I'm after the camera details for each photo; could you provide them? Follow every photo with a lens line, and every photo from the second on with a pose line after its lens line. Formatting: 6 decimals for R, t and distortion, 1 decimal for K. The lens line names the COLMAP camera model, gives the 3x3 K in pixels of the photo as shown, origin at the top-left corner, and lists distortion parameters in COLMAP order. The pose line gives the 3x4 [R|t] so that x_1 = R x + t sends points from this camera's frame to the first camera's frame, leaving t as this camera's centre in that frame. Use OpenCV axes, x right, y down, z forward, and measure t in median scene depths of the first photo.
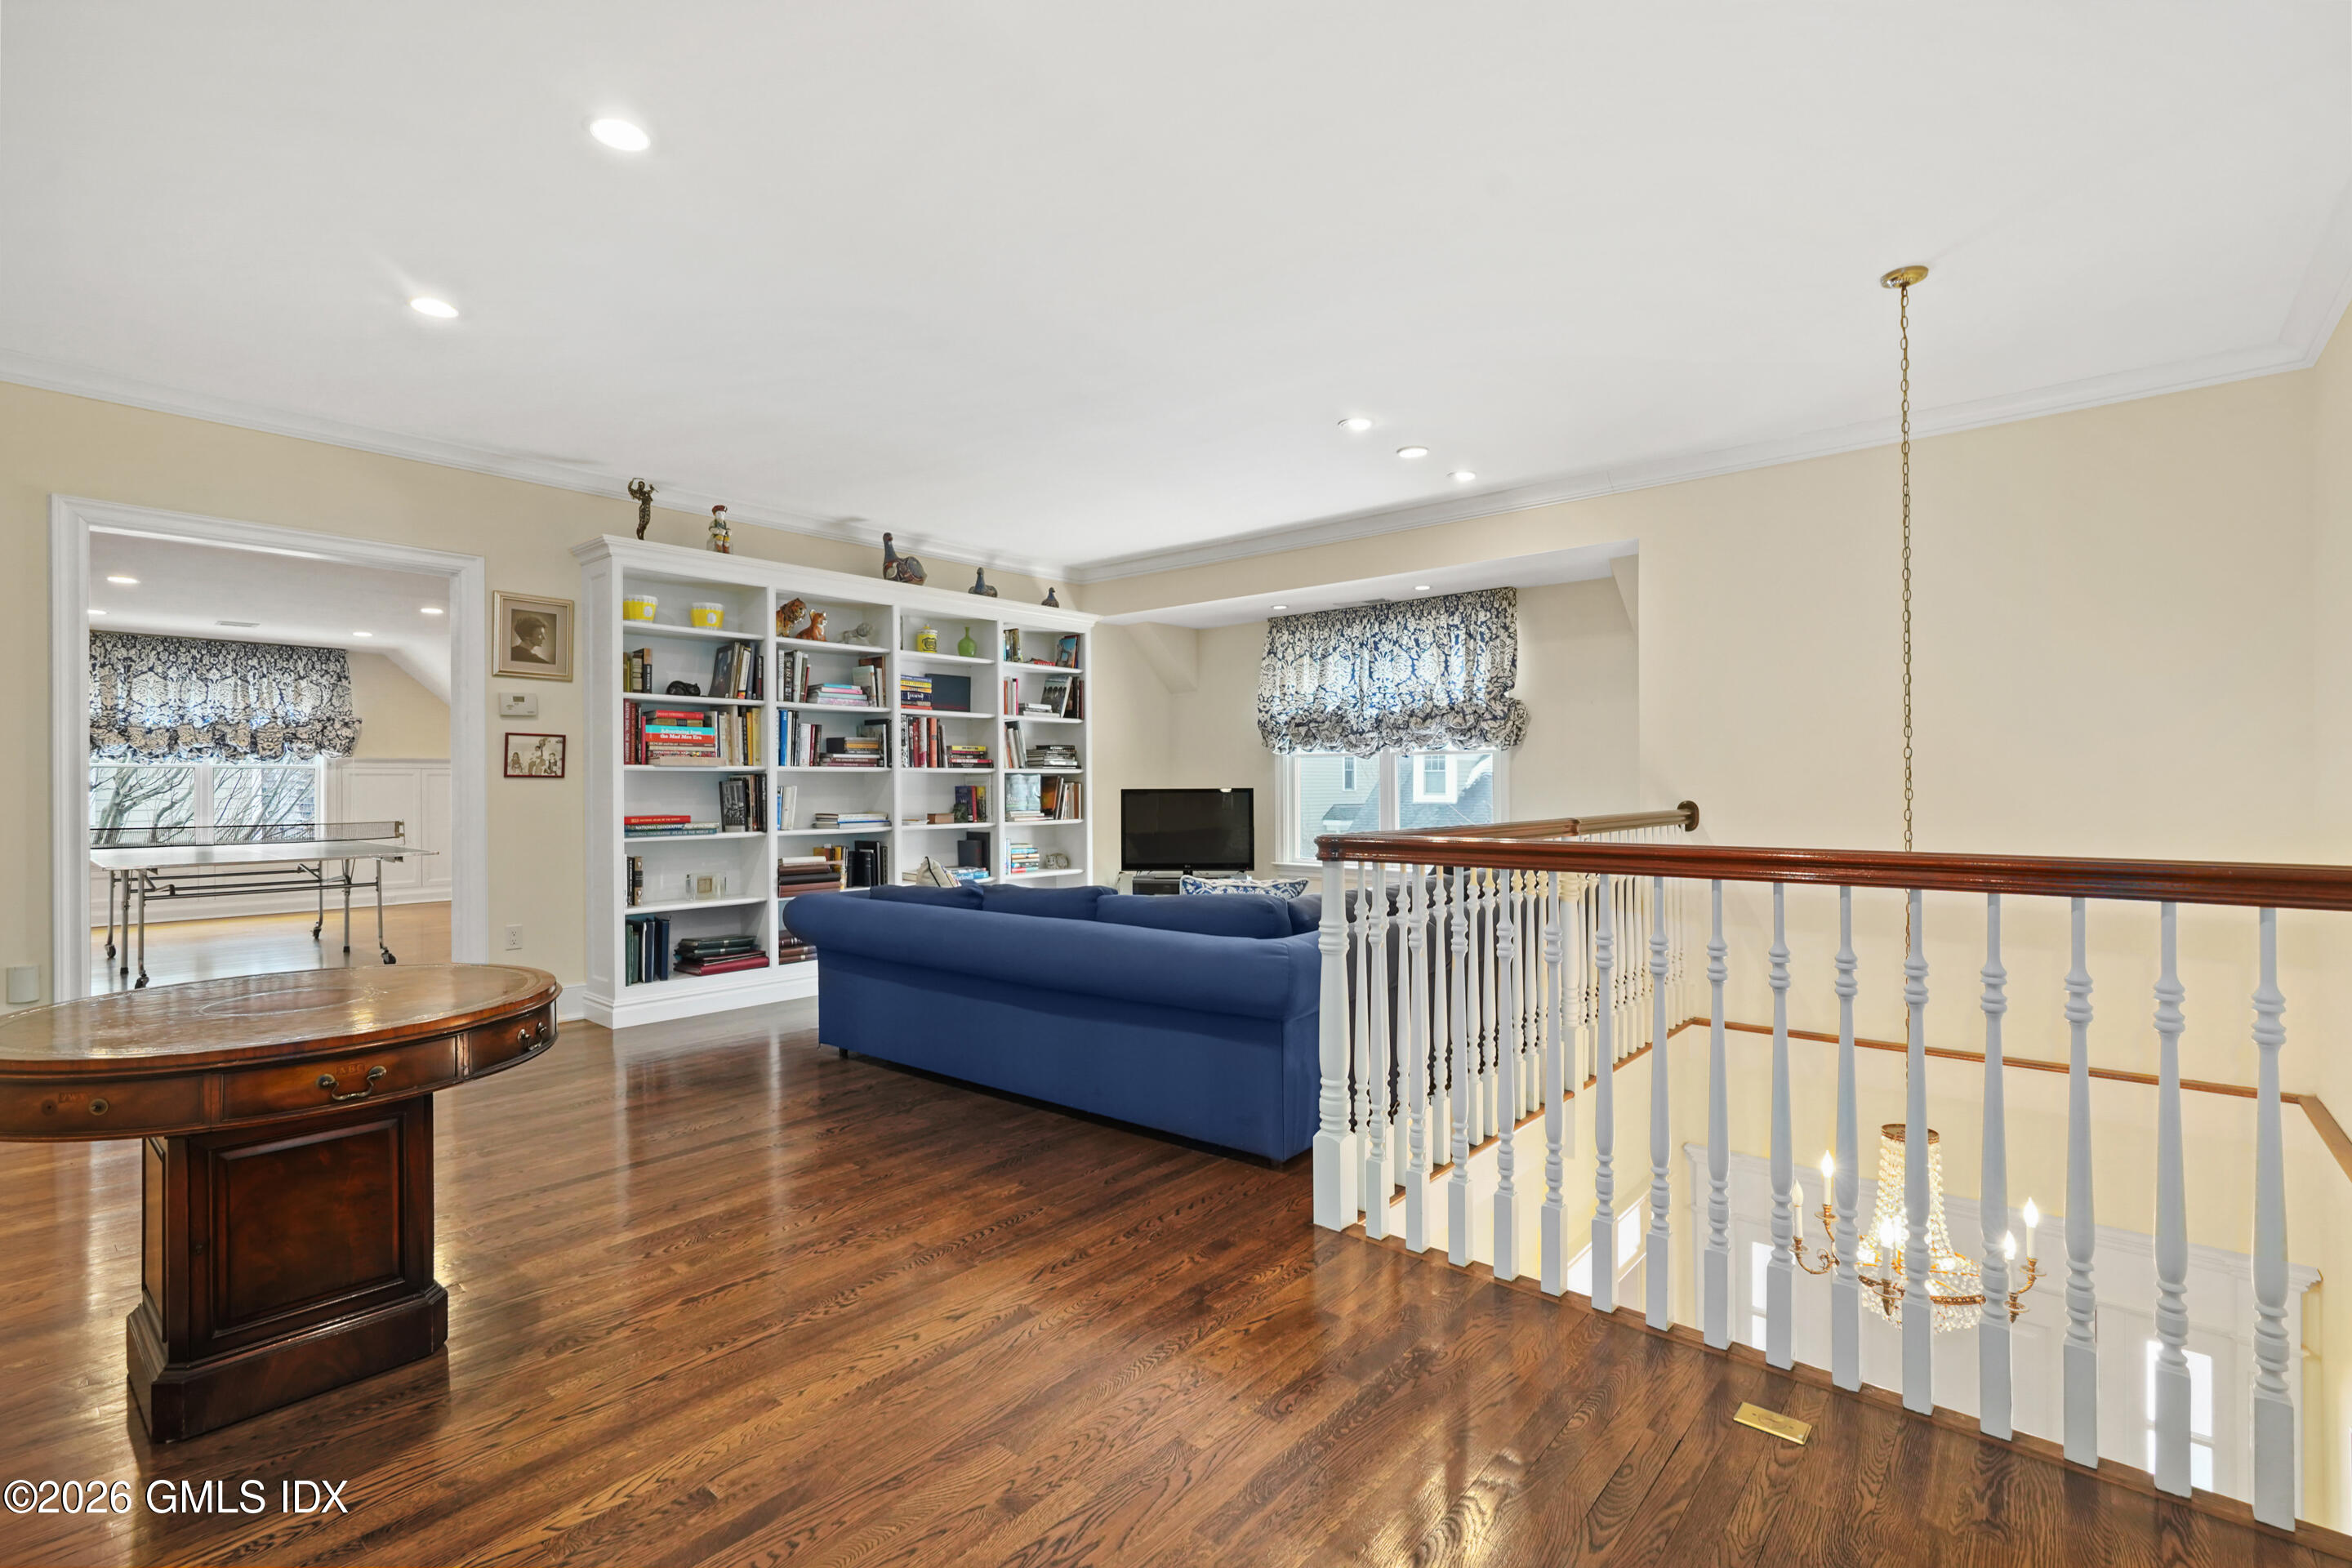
lens RADIAL K [[1081.5, 0, 1179.8], [0, 1081.5, 808.1], [0, 0, 1]] dist [0.002107, 0.000464]
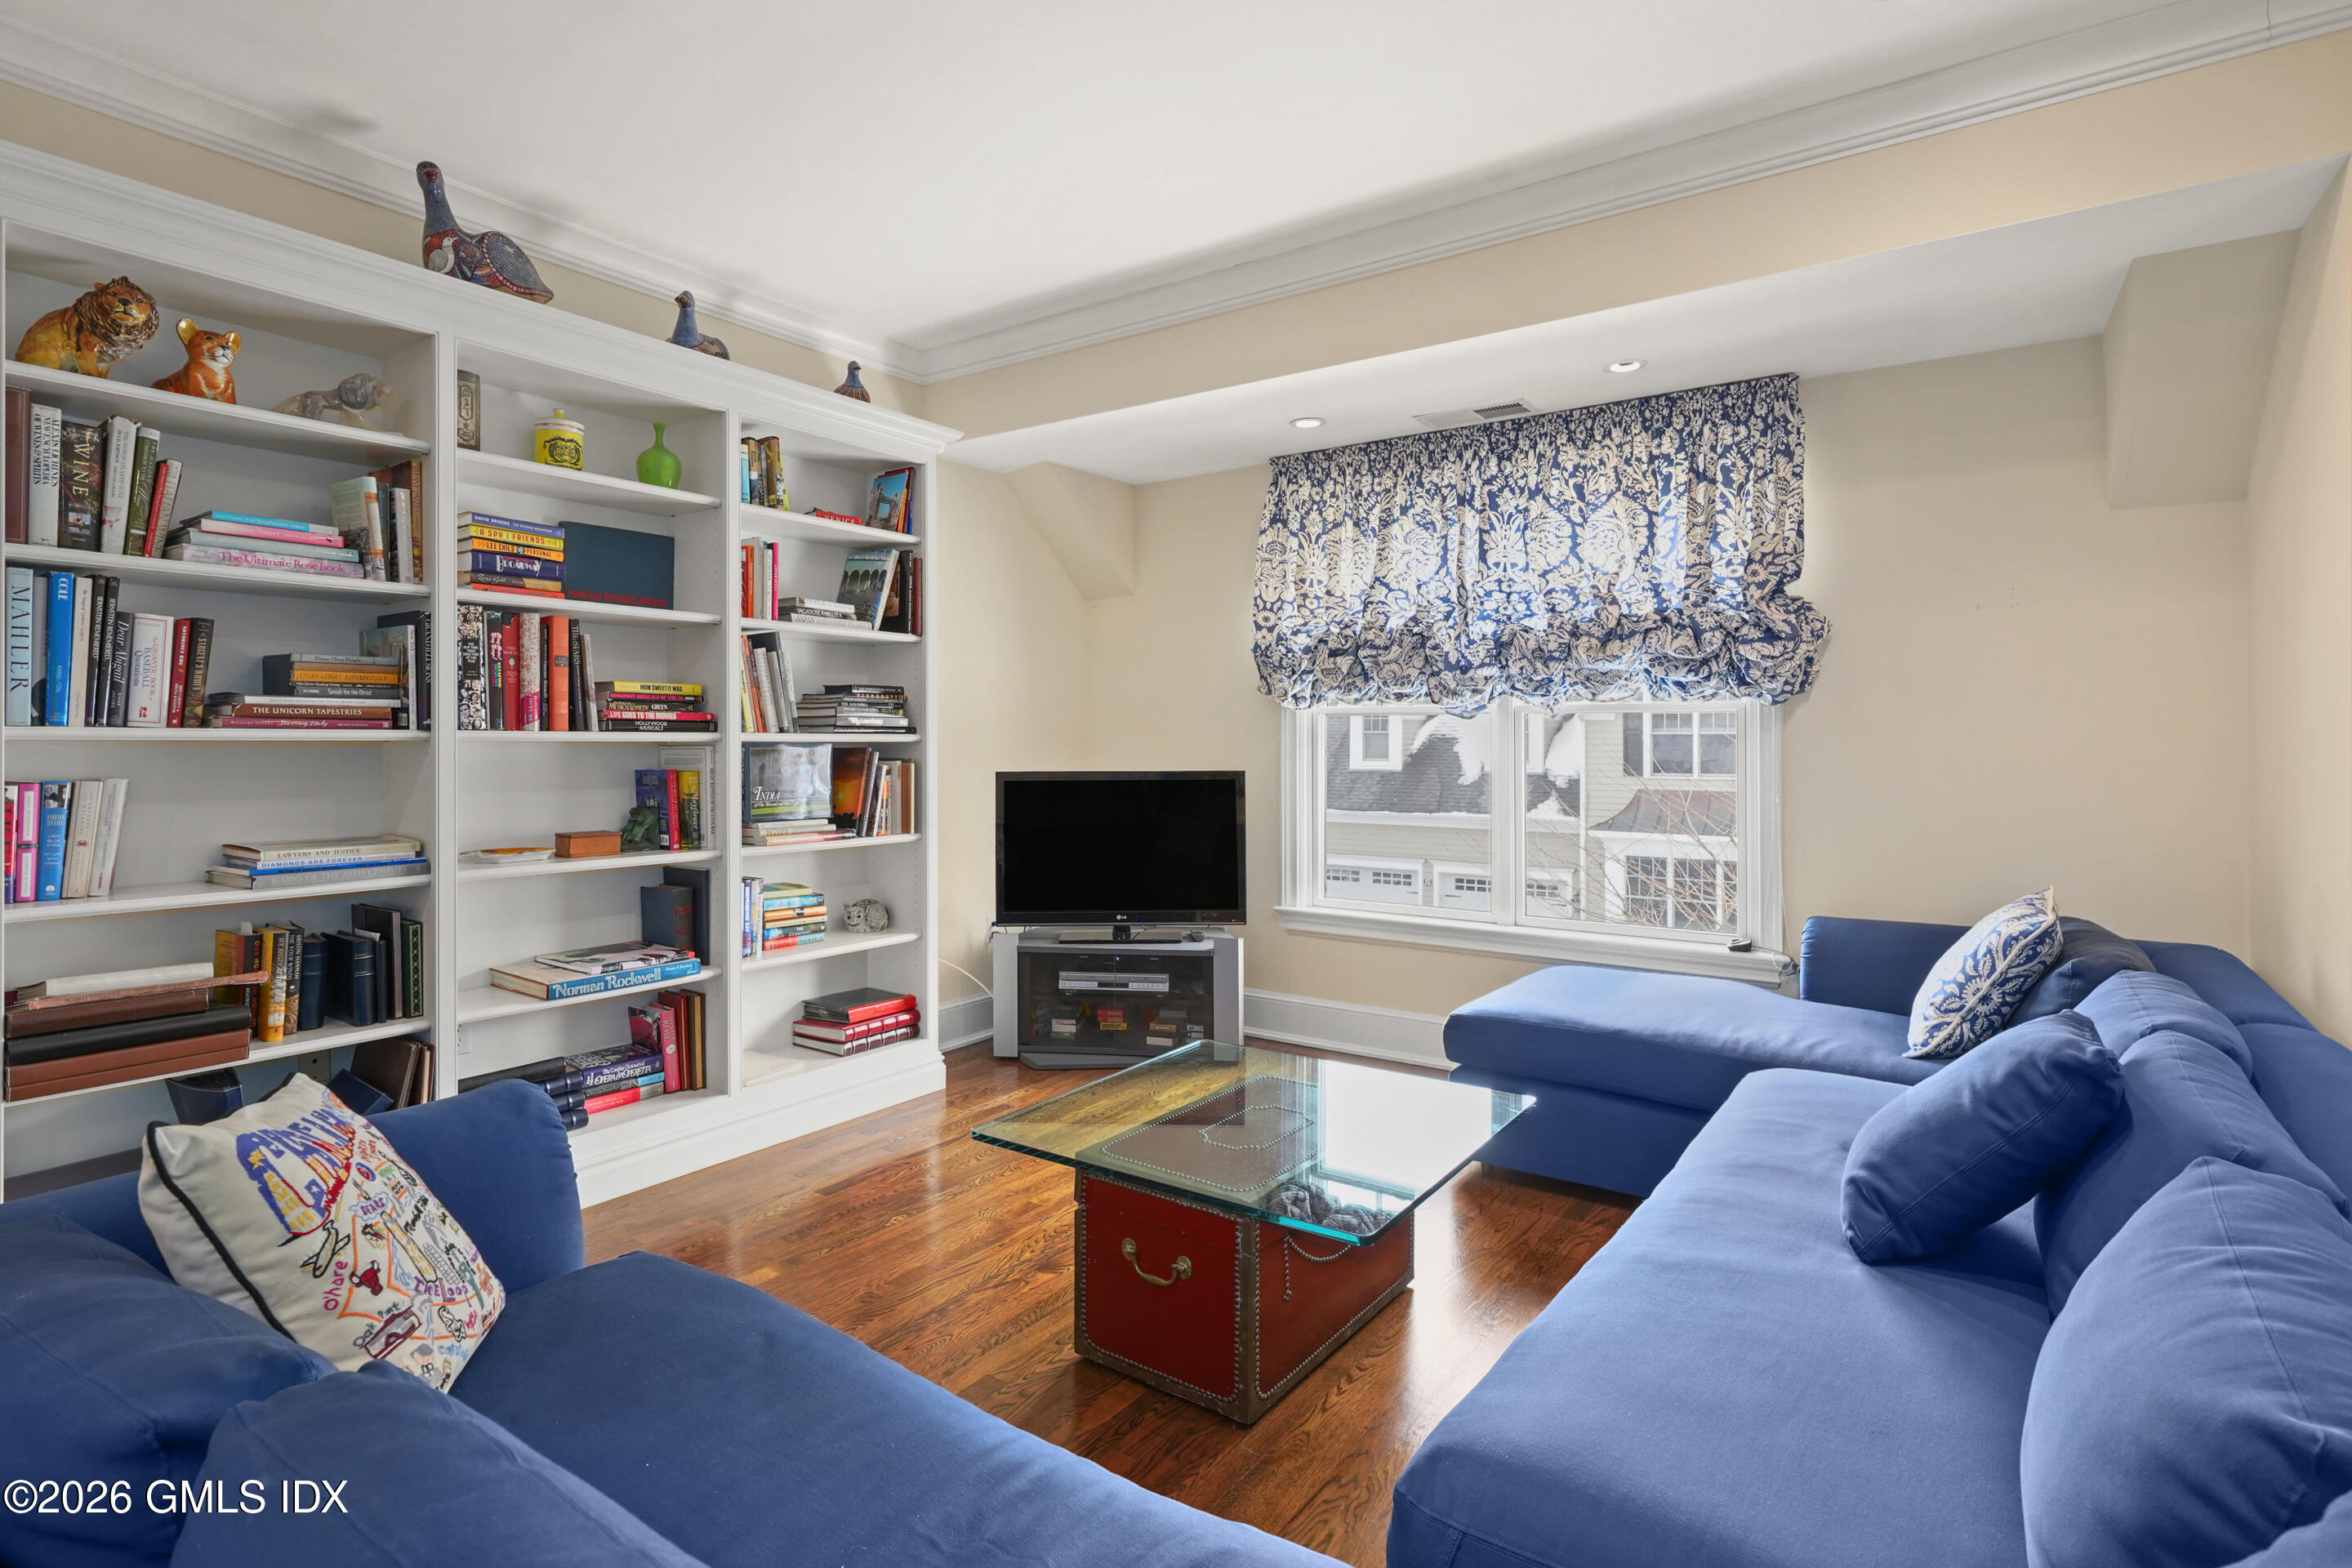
lens RADIAL K [[1111.2, 0, 1169.1], [0, 1111.2, 772.1], [0, 0, 1]] dist [-0.005632, 0.000054]
pose [[0.994835, 0.003011, 0.101457, -0.027800], [-0.003557, 0.999980, 0.005203, -0.022381], [-0.101440, -0.005537, 0.994826, 0.495296]]
